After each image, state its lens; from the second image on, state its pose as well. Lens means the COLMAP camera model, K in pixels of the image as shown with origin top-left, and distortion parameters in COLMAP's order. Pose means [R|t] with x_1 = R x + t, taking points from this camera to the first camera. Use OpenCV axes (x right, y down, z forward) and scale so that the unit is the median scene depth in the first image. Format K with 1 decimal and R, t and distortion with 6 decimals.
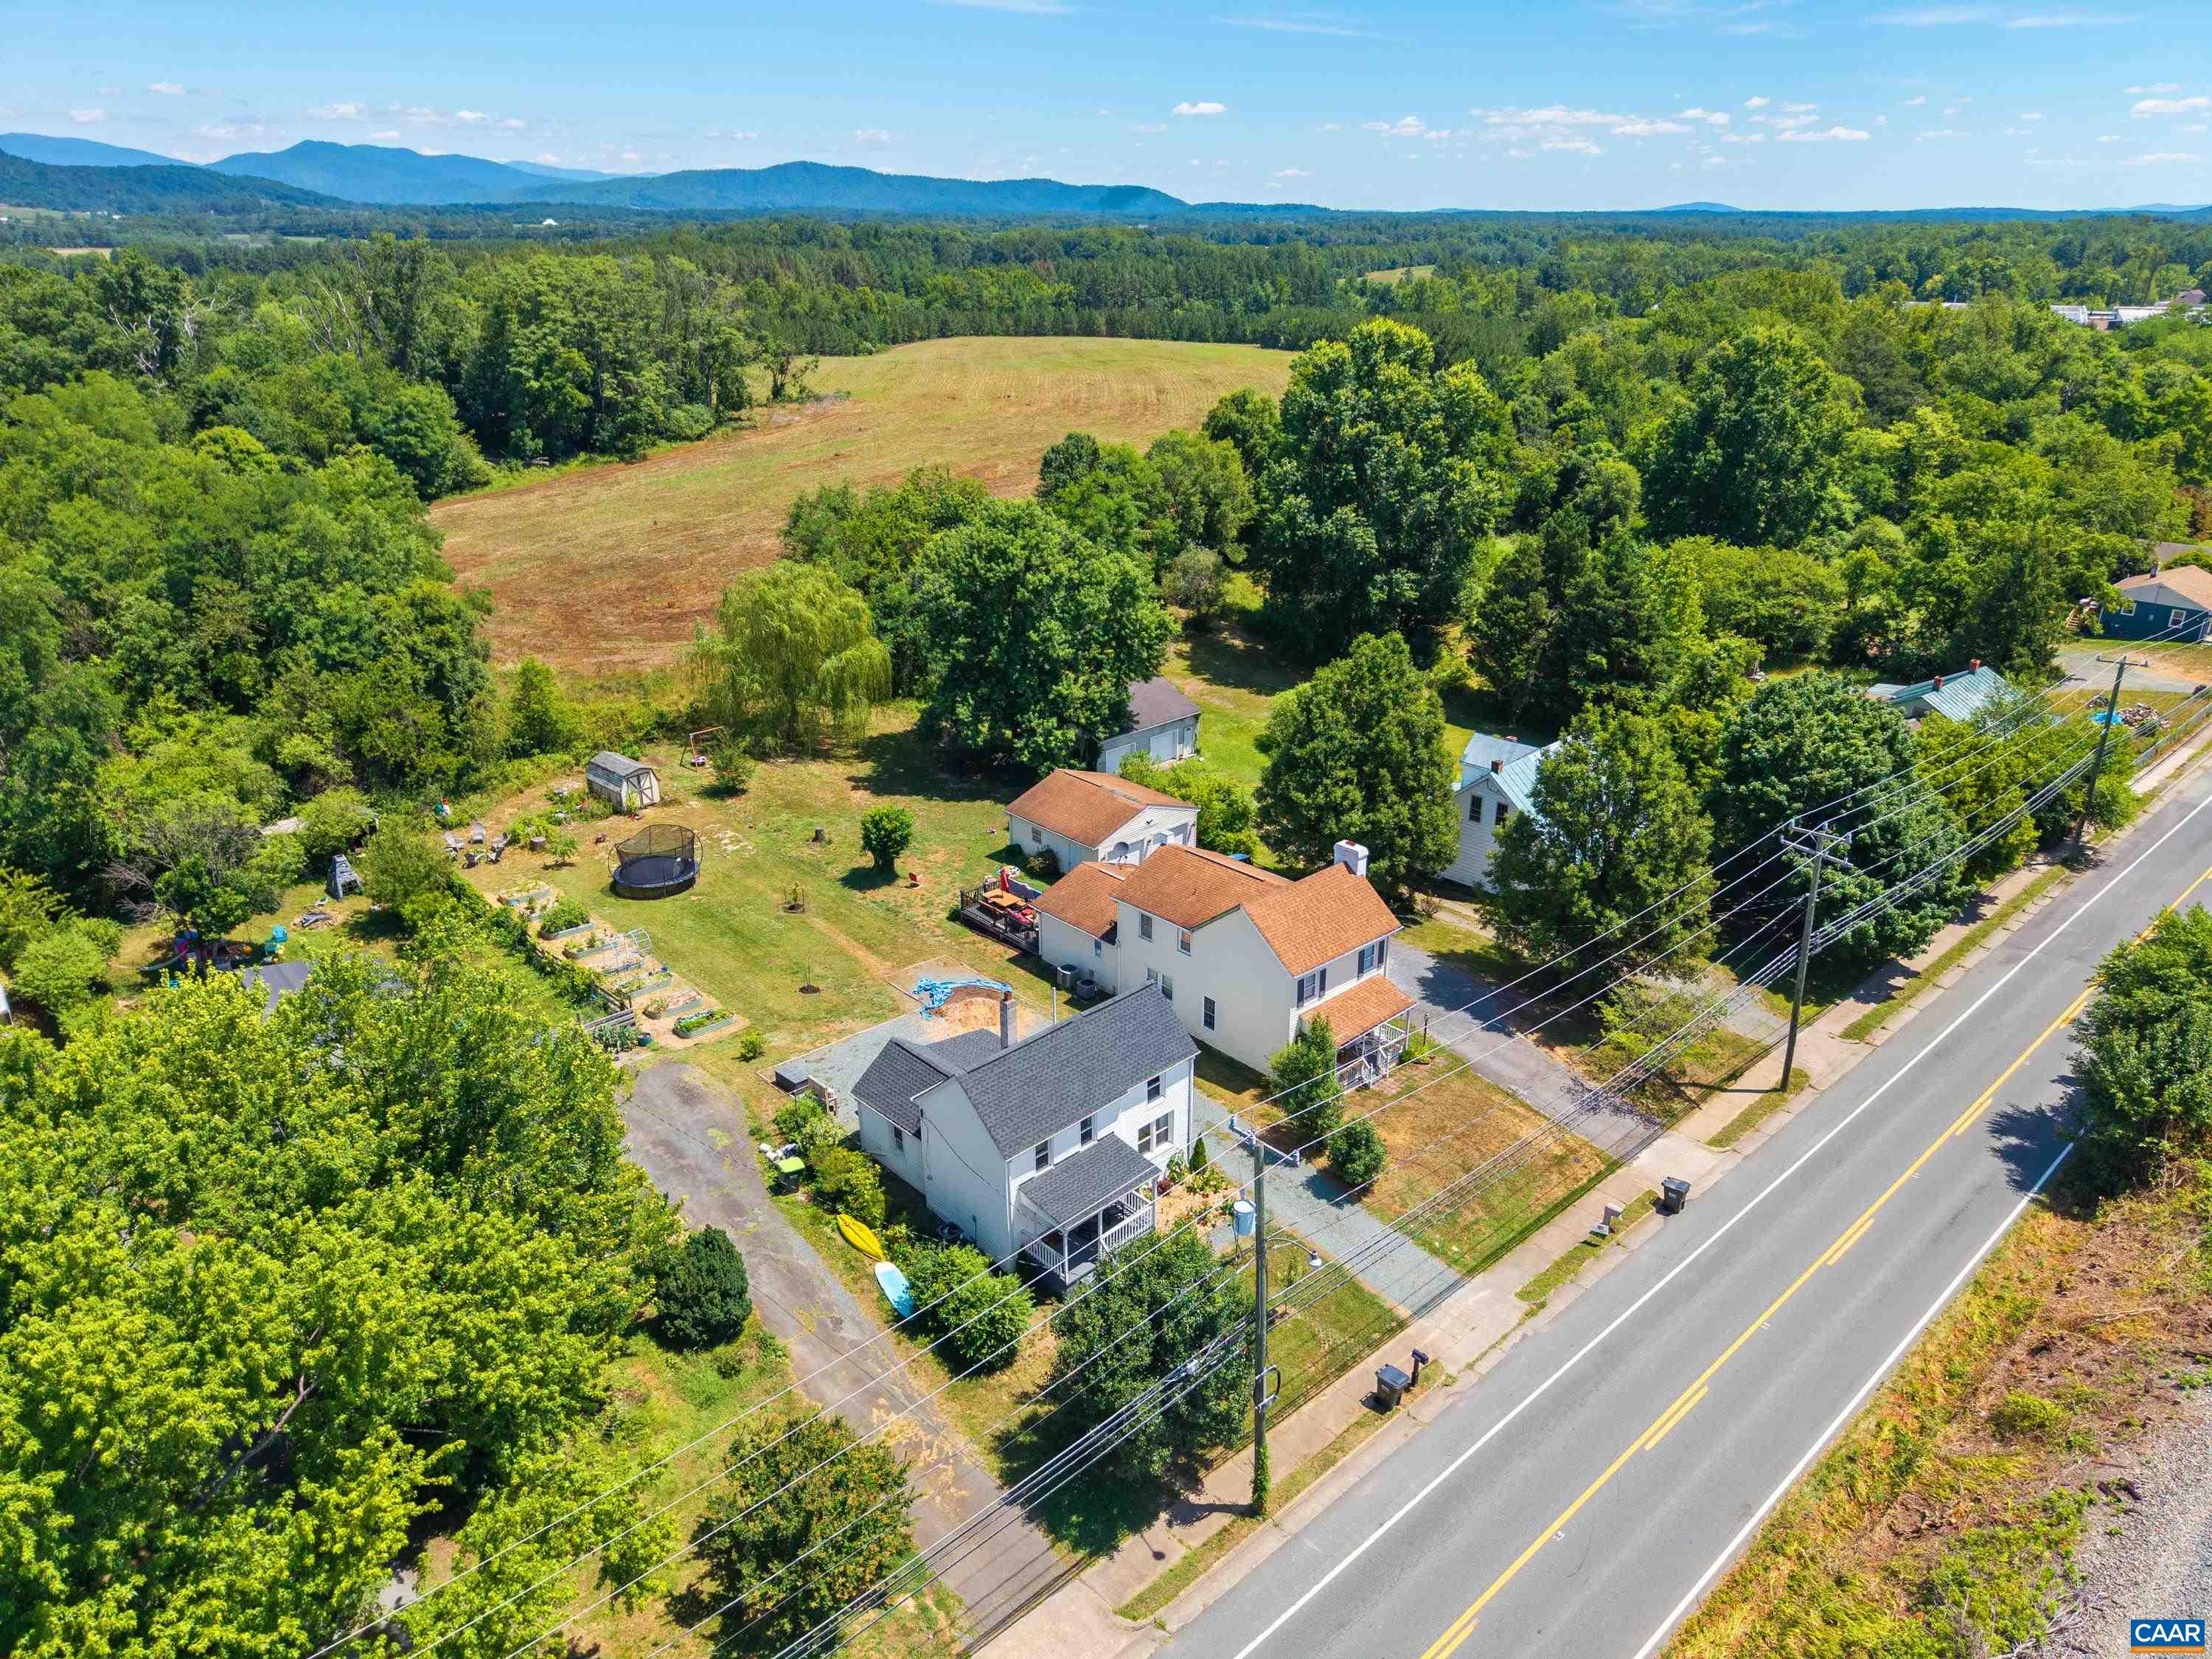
lens RADIAL K [[1475.5, 0, 1104.8], [0, 1475.5, 836.6], [0, 0, 1]] dist [0.038185, -0.037178]
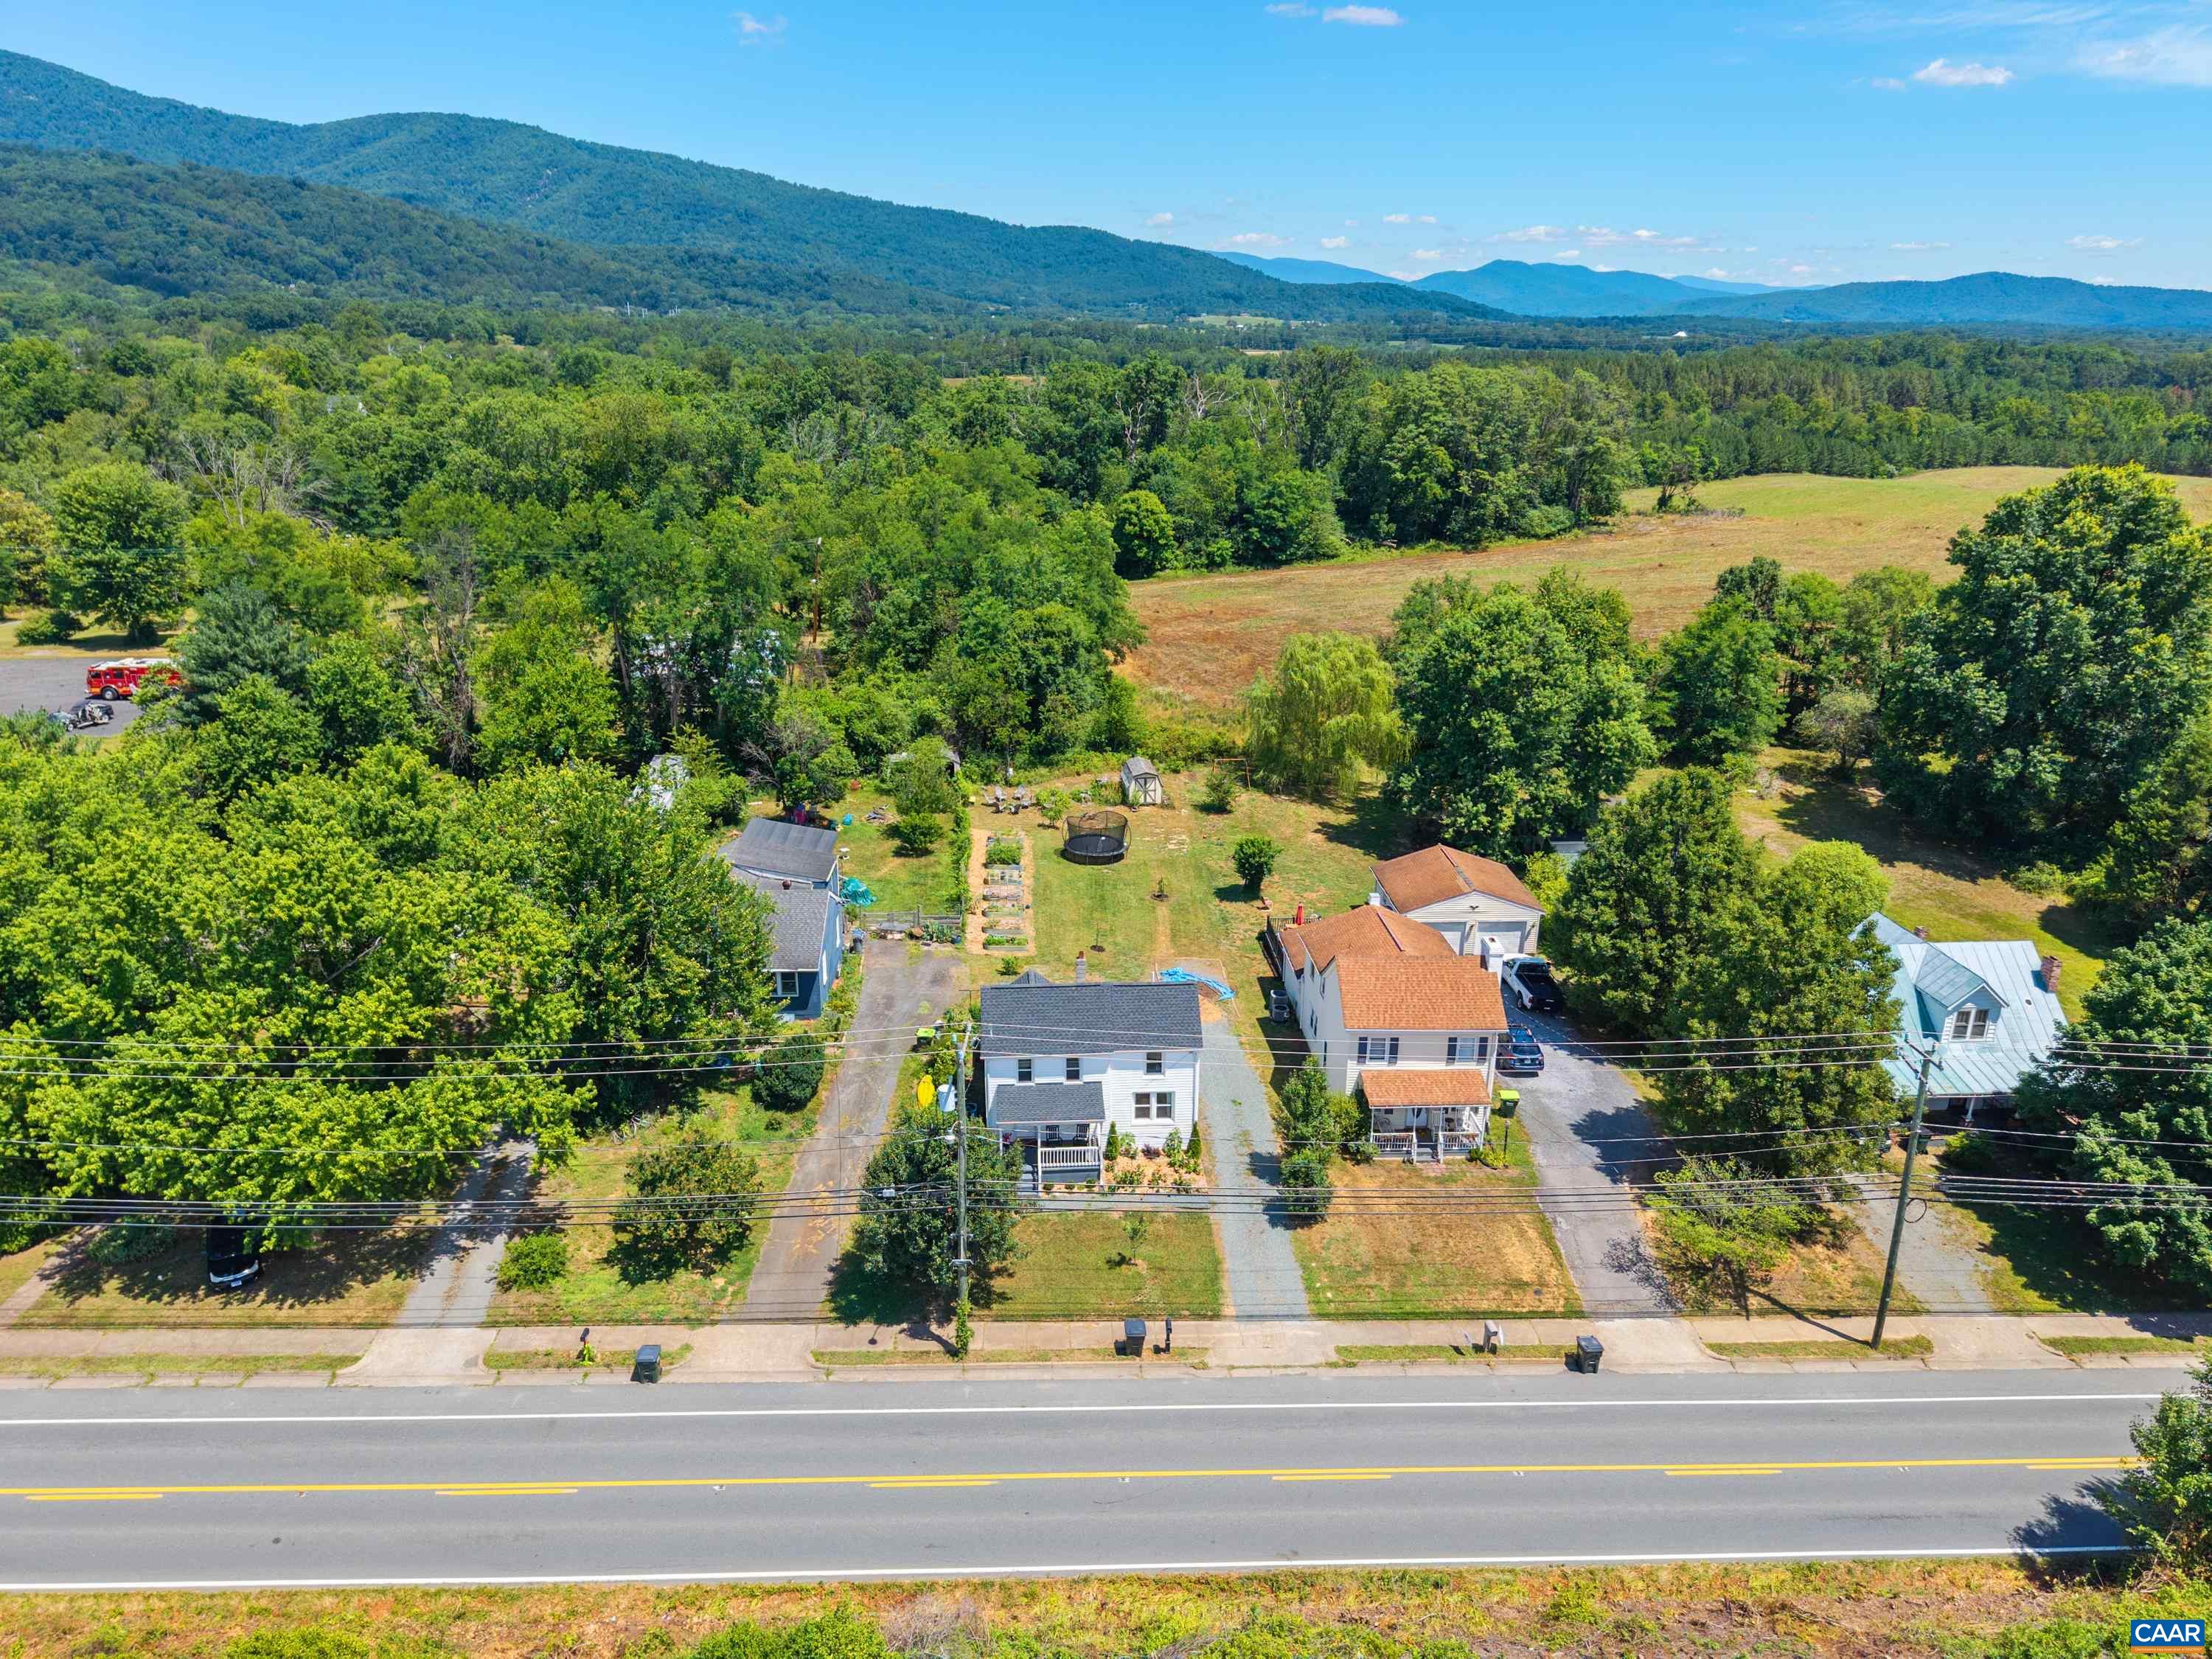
lens RADIAL K [[1490.8, 0, 1106.0], [0, 1490.8, 829.5], [0, 0, 1]] dist [0.043875, -0.045758]
pose [[0.765616, 0.216589, -0.605741, 0.394209], [-0.260201, 0.965417, 0.016319, -0.010978], [0.588327, 0.145120, 0.795495, 0.003387]]
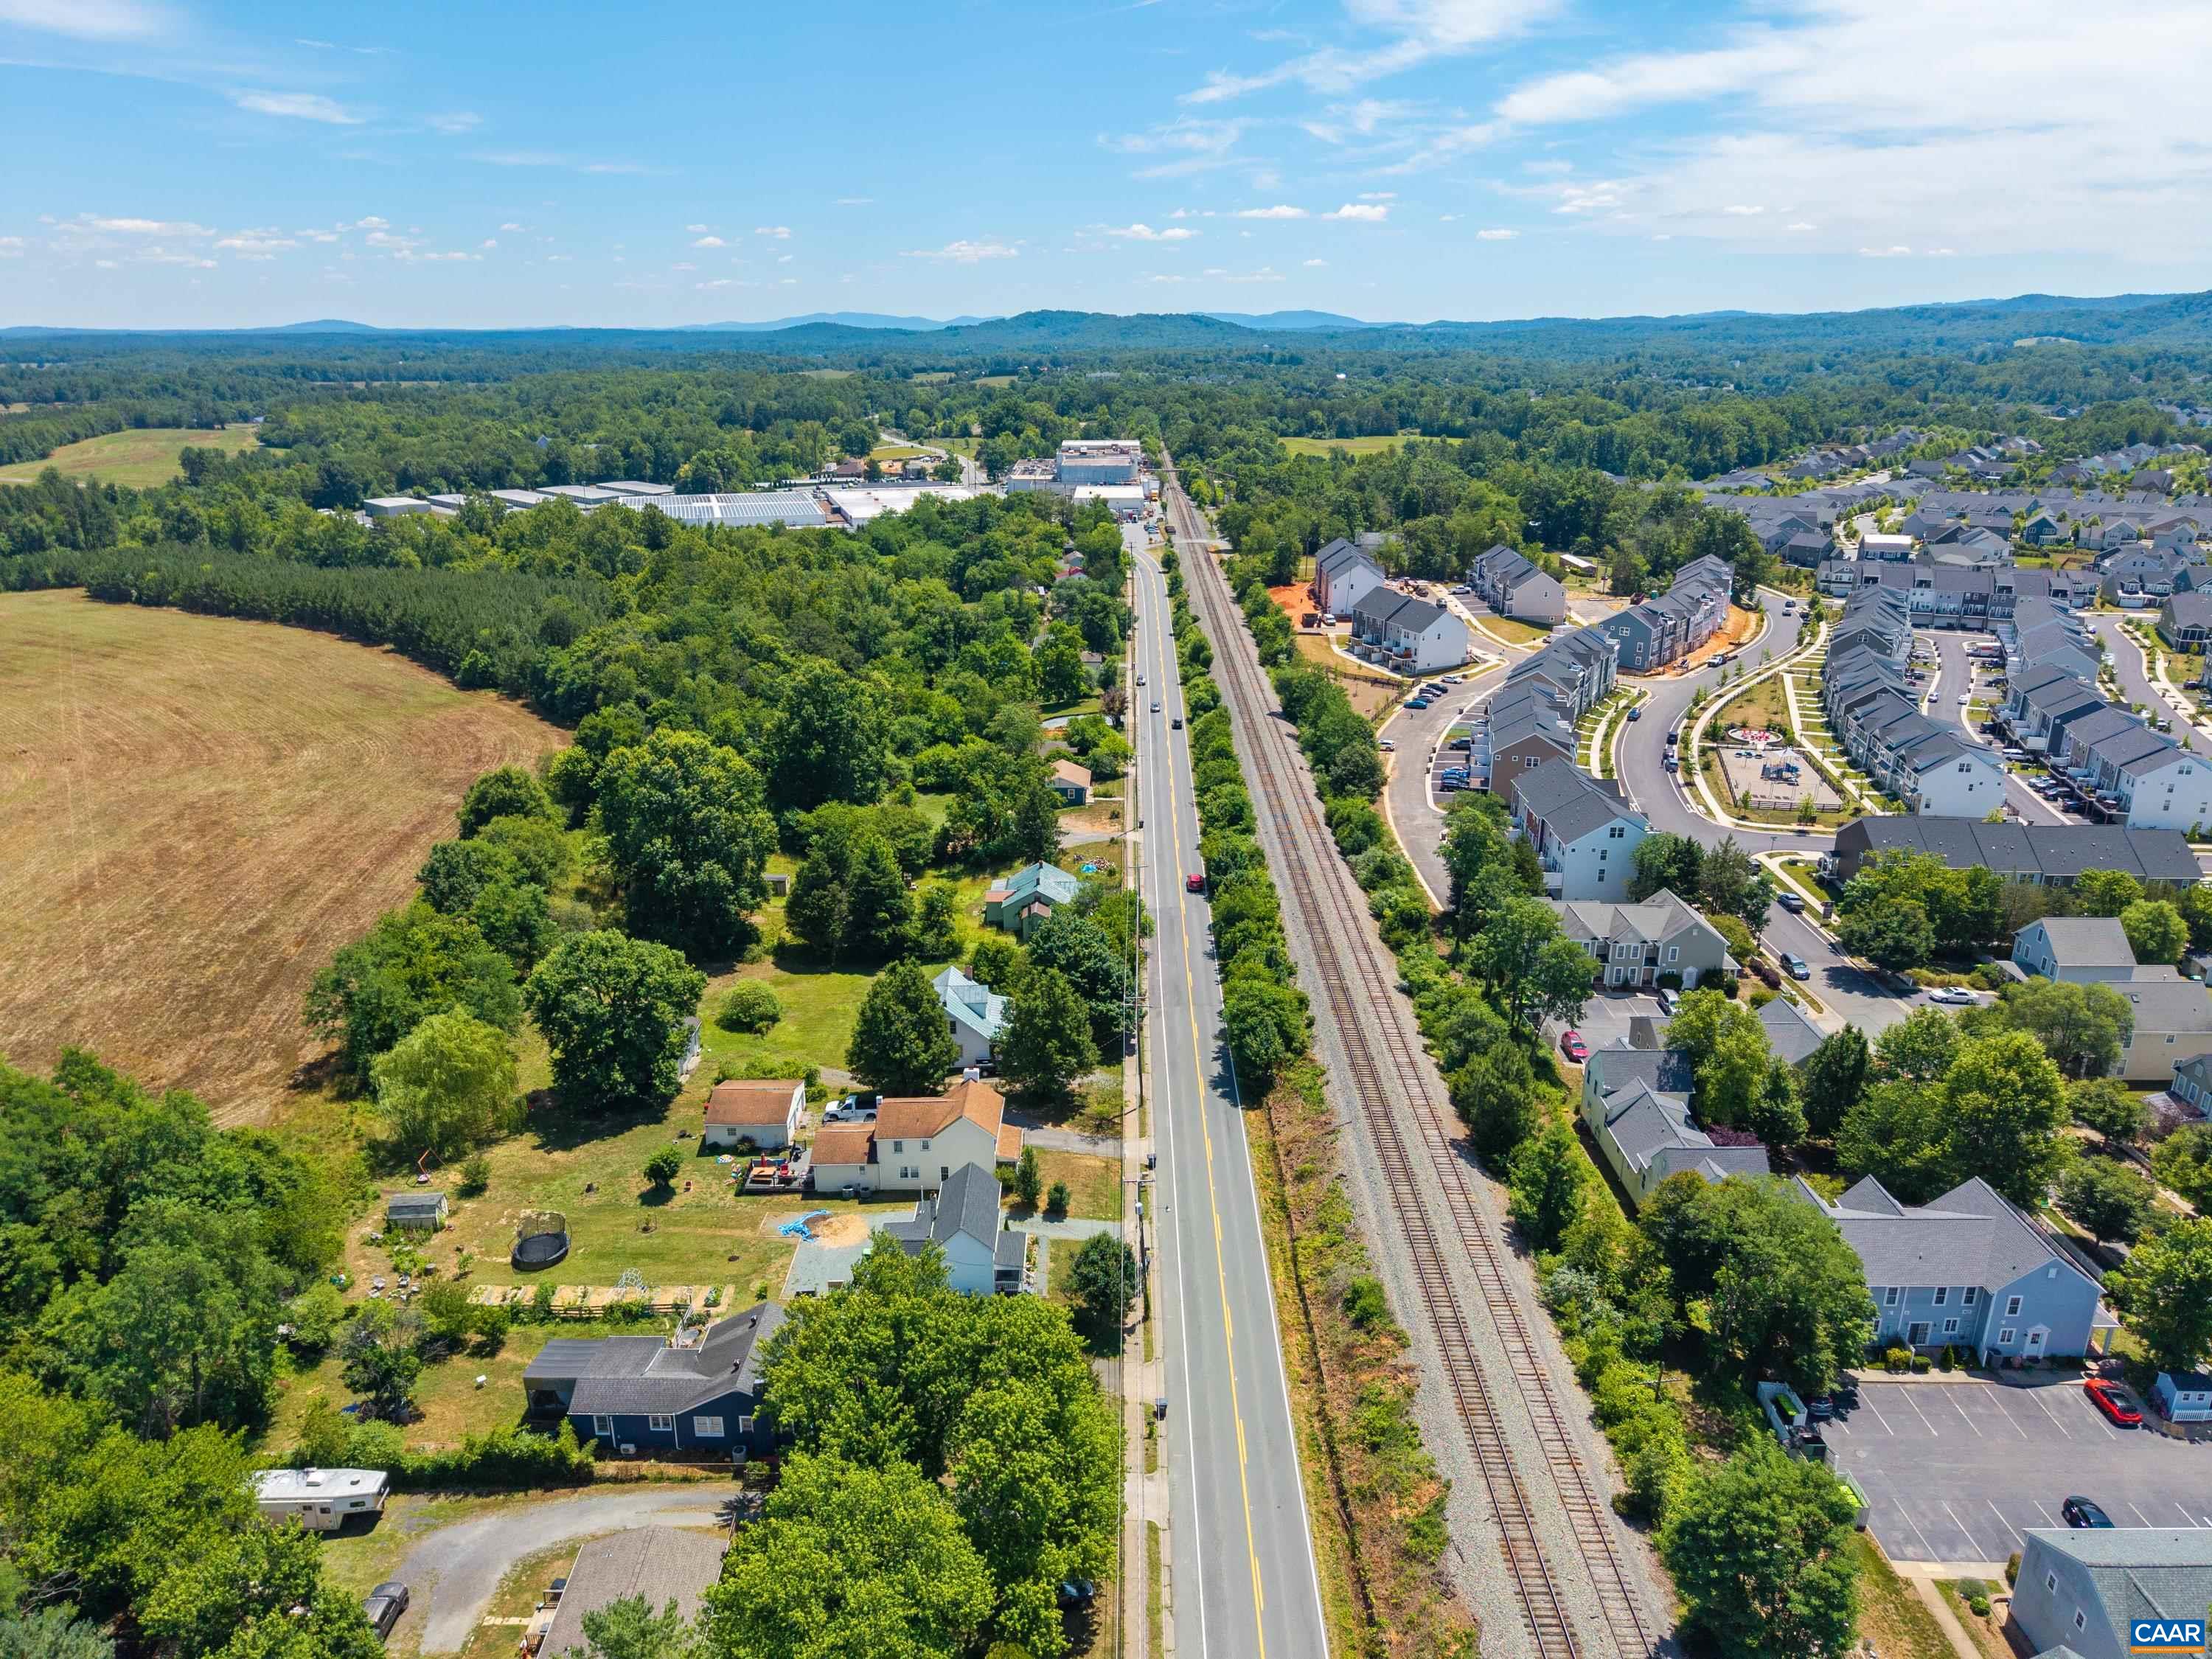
lens RADIAL K [[1490.8, 0, 1106.0], [0, 1490.8, 829.5], [0, 0, 1]] dist [0.043875, -0.045758]
pose [[0.691363, -0.243574, 0.680212, -0.712761], [0.291927, 0.955363, 0.045388, -0.243392], [-0.660905, 0.167193, 0.731608, -0.491473]]
